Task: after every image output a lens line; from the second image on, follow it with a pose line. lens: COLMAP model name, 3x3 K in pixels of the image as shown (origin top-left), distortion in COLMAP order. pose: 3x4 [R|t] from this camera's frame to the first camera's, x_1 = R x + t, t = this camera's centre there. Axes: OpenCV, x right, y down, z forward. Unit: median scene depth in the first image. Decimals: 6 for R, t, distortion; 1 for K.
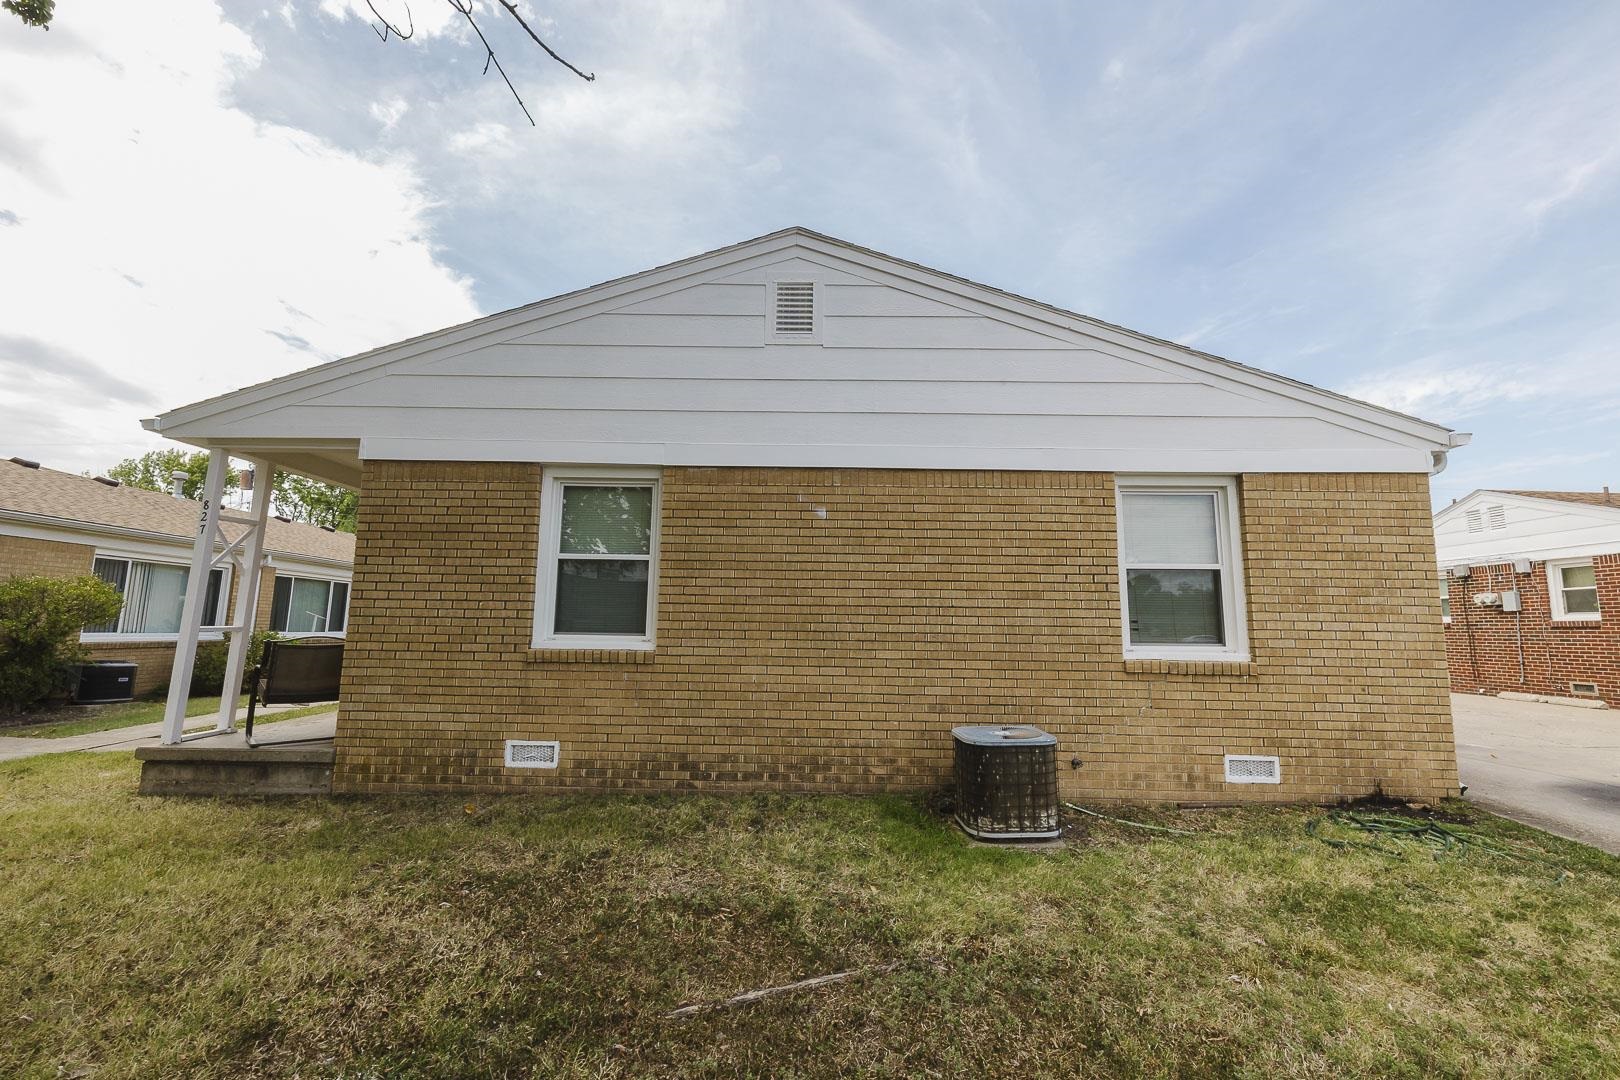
lens RADIAL K [[693.9, 0, 815.1], [0, 693.9, 535.2], [0, 0, 1]] dist [-0.000211, 0.000262]
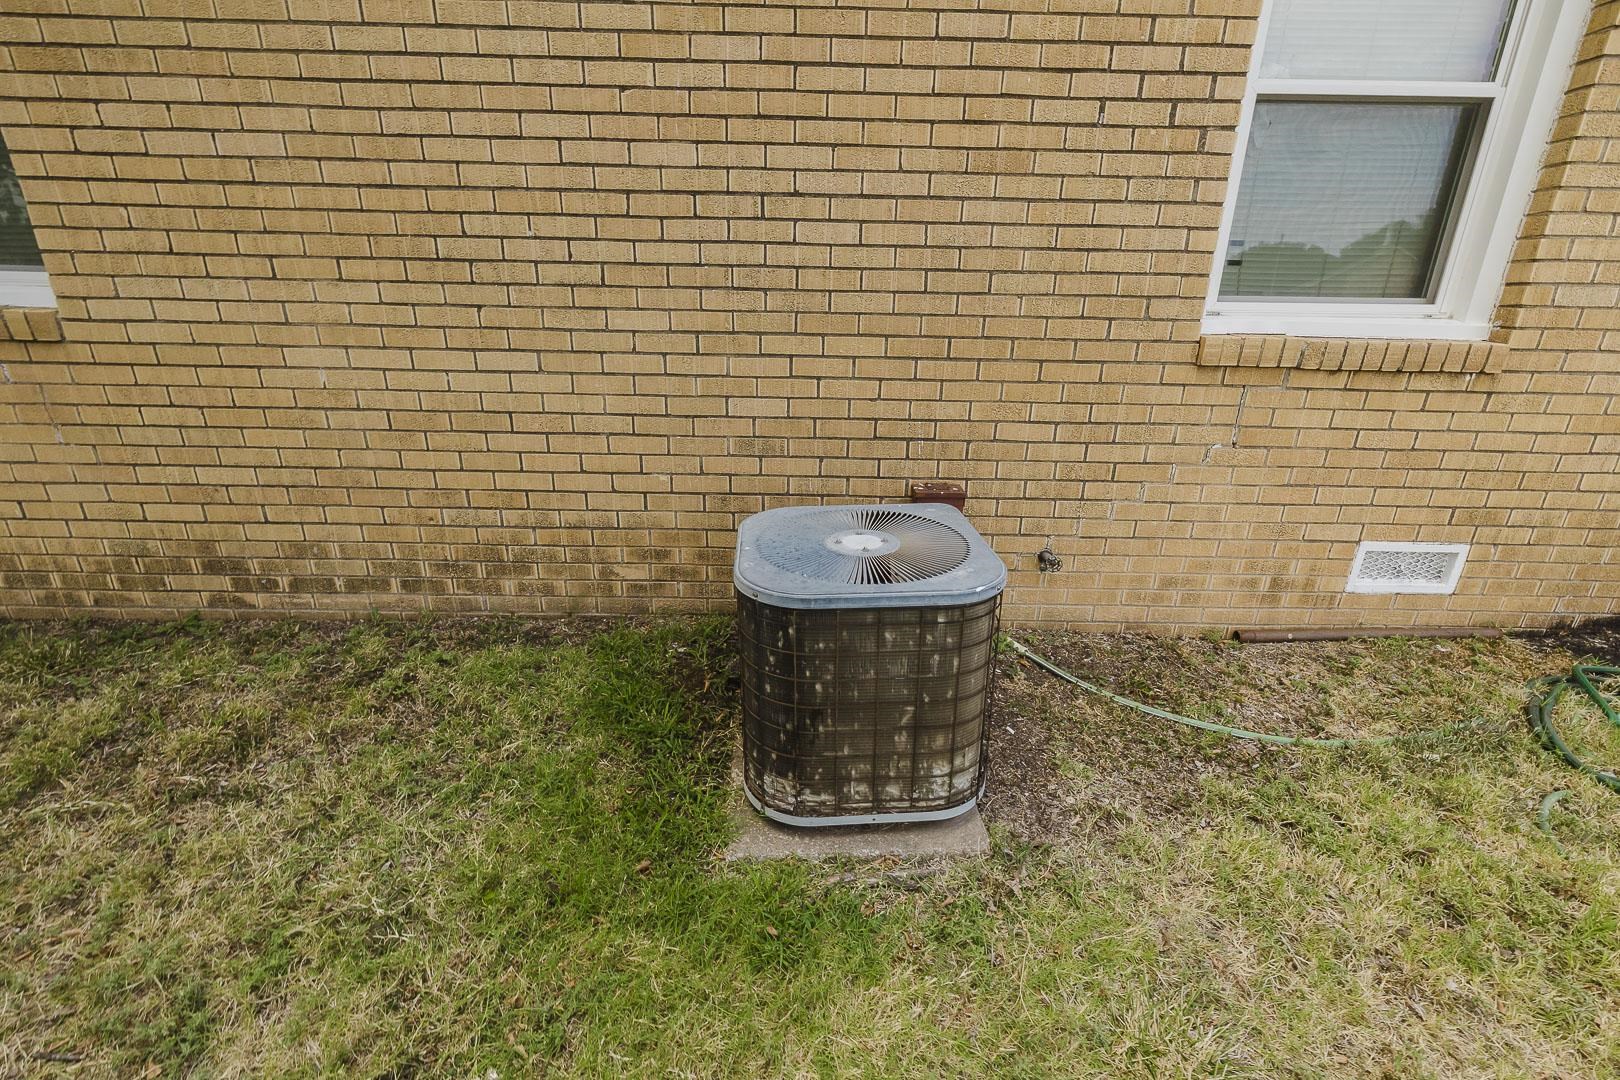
lens RADIAL K [[693.9, 0, 810.0], [0, 693.9, 538.1], [0, 0, 1]] dist [-0.000211, 0.000262]
pose [[0.999741, -0.003503, 0.022489, 0.200319], [-0.007104, 0.890708, 0.454520, 0.100297], [-0.021624, -0.454562, 0.890453, 0.579129]]
